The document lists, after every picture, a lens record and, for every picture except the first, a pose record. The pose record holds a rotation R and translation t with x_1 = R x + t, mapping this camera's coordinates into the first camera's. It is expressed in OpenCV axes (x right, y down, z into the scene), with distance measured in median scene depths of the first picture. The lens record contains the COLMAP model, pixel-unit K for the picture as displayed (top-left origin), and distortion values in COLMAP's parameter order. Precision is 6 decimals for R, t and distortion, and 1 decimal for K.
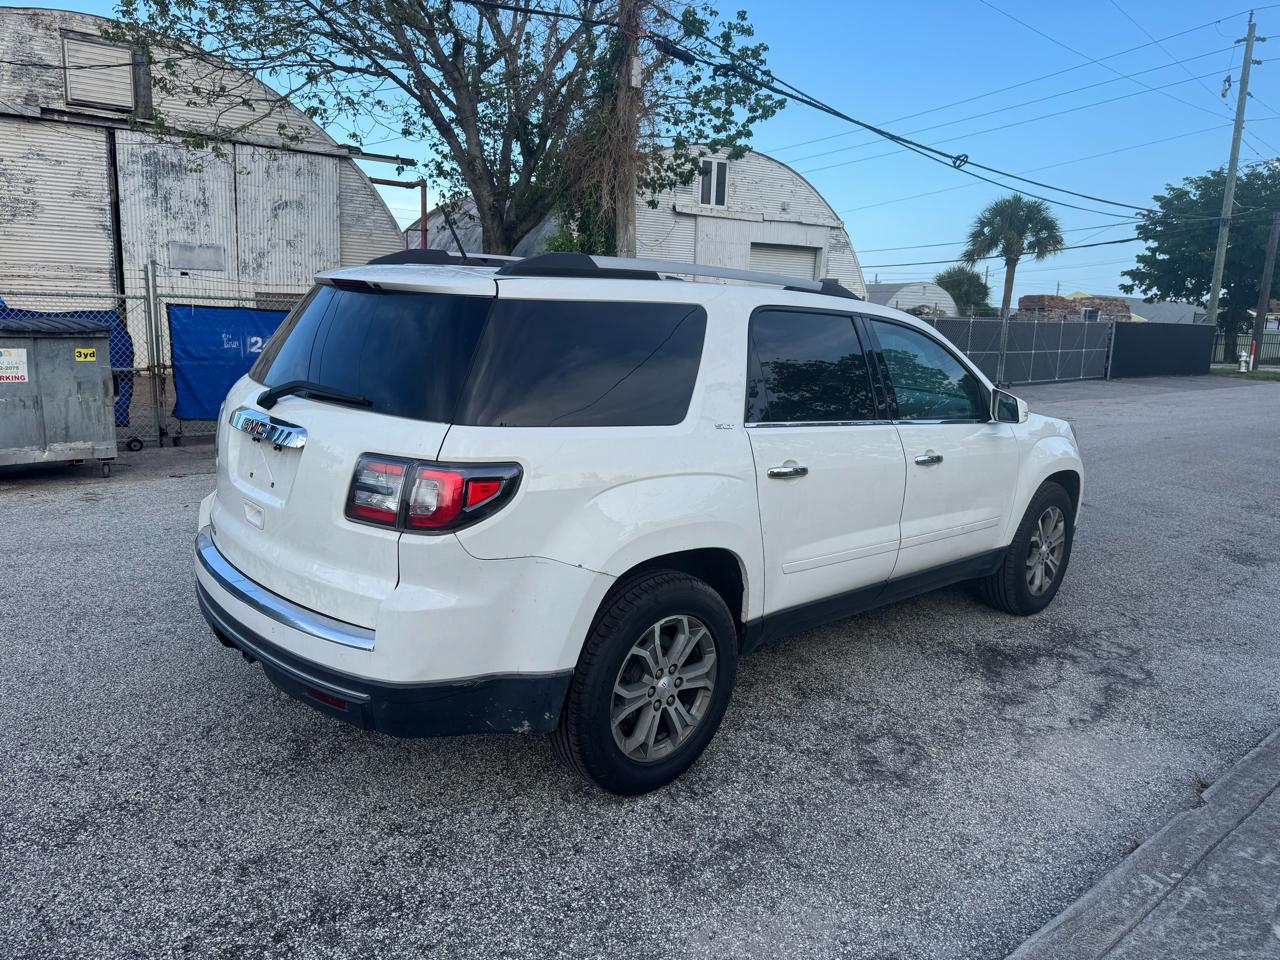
lens RADIAL K [[898.6, 0, 634.0], [0, 898.6, 481.2], [0, 0, 1]] dist [0.036072, -0.043319]
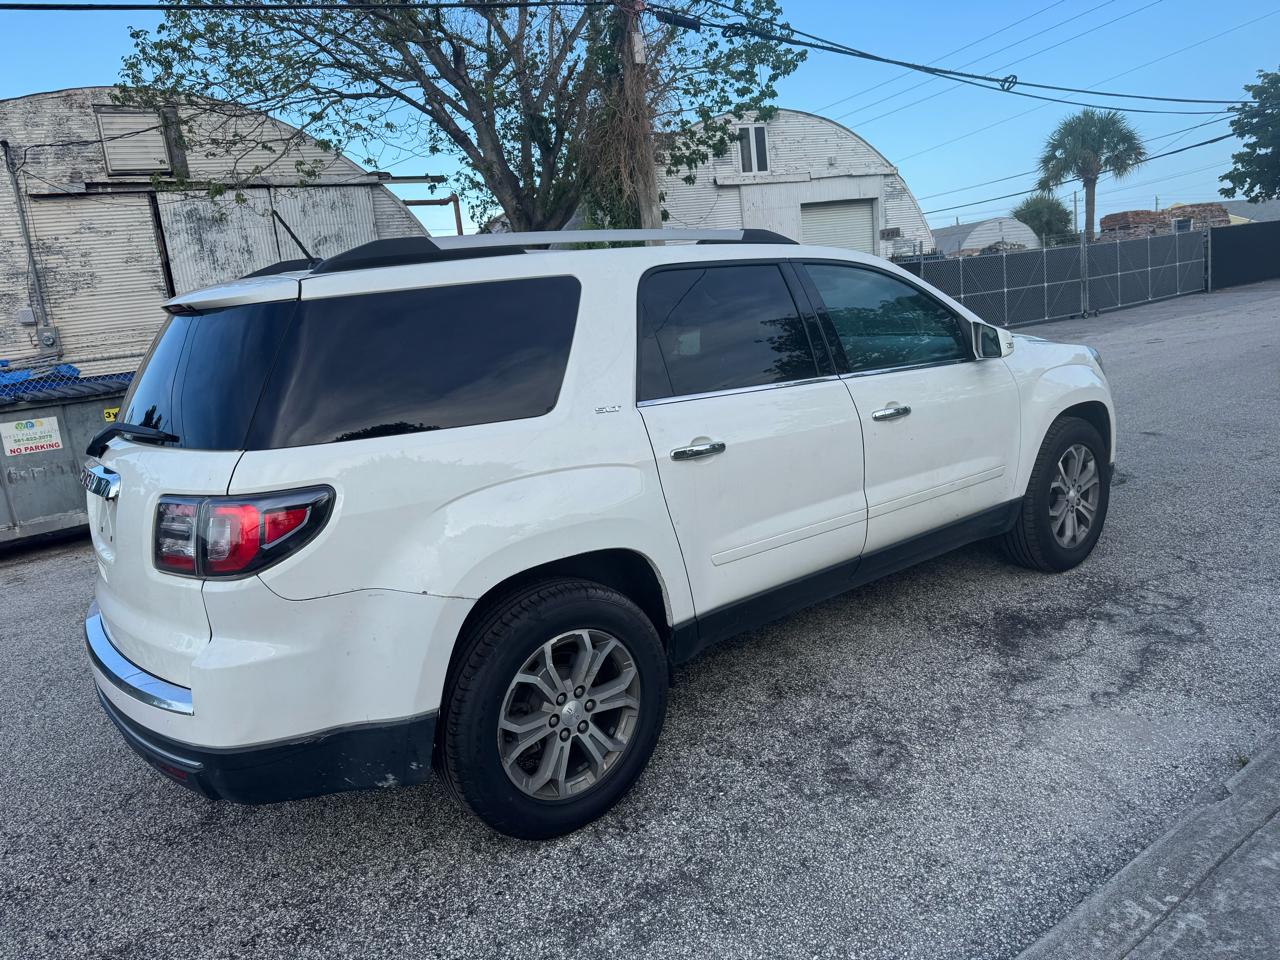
lens RADIAL K [[898.8, 0, 633.1], [0, 898.8, 480.1], [0, 0, 1]] dist [0.026714, -0.033677]
pose [[0.985937, -0.123432, -0.112664, 0.142997], [0.124760, 0.992175, 0.004786, 0.004157], [0.111192, -0.018774, 0.993622, 0.088716]]
